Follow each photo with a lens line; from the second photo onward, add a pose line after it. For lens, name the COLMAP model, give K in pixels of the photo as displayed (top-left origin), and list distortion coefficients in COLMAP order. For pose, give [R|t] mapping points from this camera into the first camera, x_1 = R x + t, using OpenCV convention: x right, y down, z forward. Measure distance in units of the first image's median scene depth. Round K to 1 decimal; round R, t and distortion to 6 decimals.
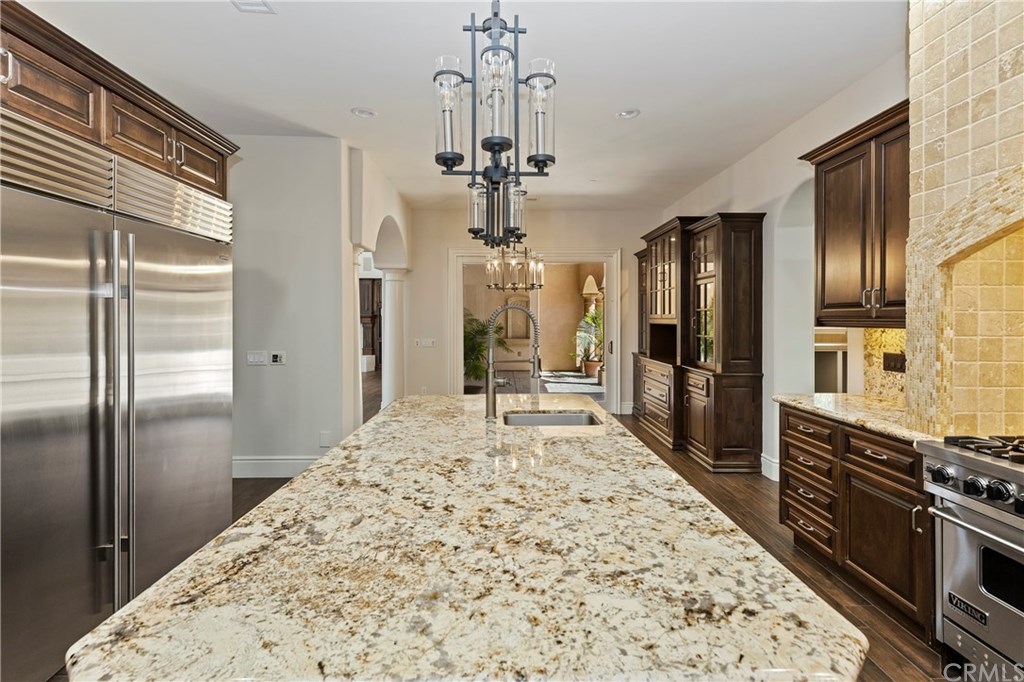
lens RADIAL K [[489.9, 0, 513.9], [0, 489.9, 321.4], [0, 0, 1]] dist [0.002525, 0.001007]
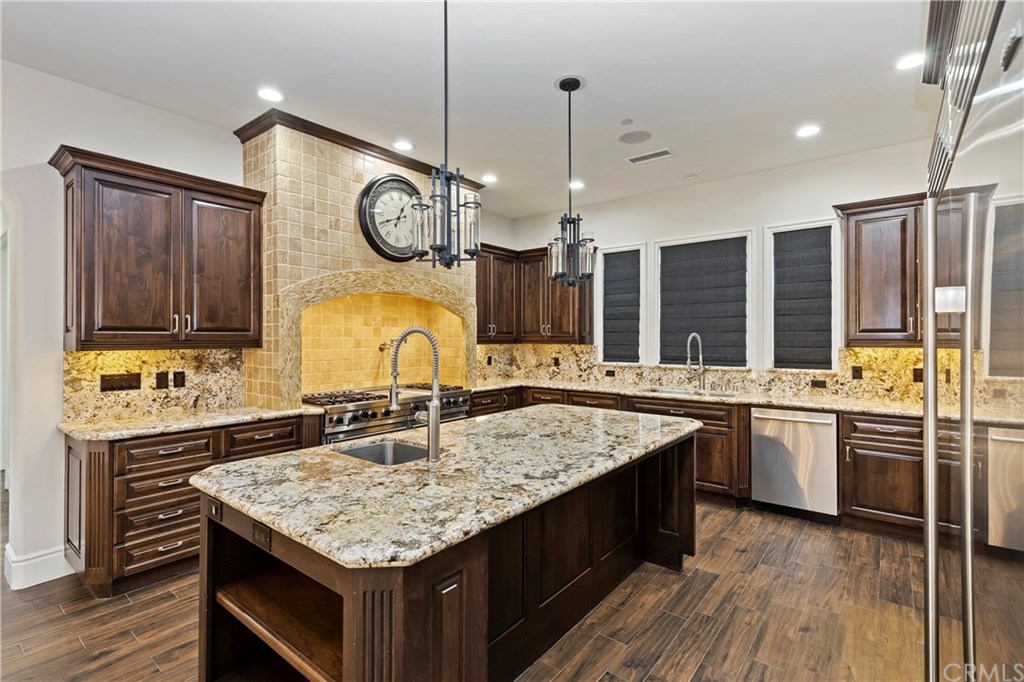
lens RADIAL K [[479.2, 0, 514.6], [0, 479.2, 333.6], [0, 0, 1]] dist [0.001957, 0.000118]
pose [[-0.770531, 0.004114, 0.637389, -0.795340], [0.003019, 0.999992, -0.002804, -0.024249], [-0.637395, -0.000236, -0.770537, 1.781299]]
